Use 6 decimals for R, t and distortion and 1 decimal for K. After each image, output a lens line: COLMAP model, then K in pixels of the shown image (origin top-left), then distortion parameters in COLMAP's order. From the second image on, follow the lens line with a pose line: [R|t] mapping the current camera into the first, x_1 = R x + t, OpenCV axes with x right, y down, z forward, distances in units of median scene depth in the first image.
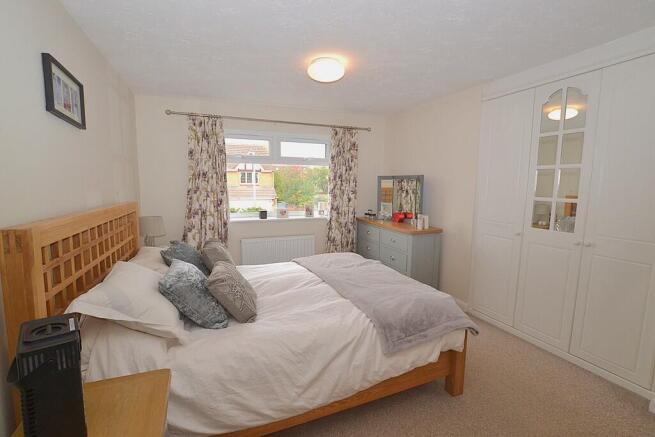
lens RADIAL K [[295.0, 0, 324.5], [0, 295.0, 221.1], [0, 0, 1]] dist [-0.024417, 0.000288]
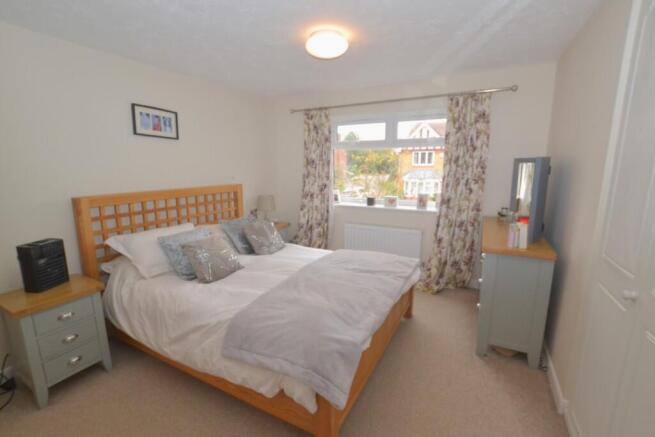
lens RADIAL K [[295.0, 0, 324.5], [0, 295.0, 221.1], [0, 0, 1]] dist [-0.024417, 0.000288]
pose [[0.631424, 0.136590, -0.763313, 0.508249], [-0.085481, 0.990626, 0.106555, -0.054113], [0.770712, -0.002033, 0.637181, 0.291964]]
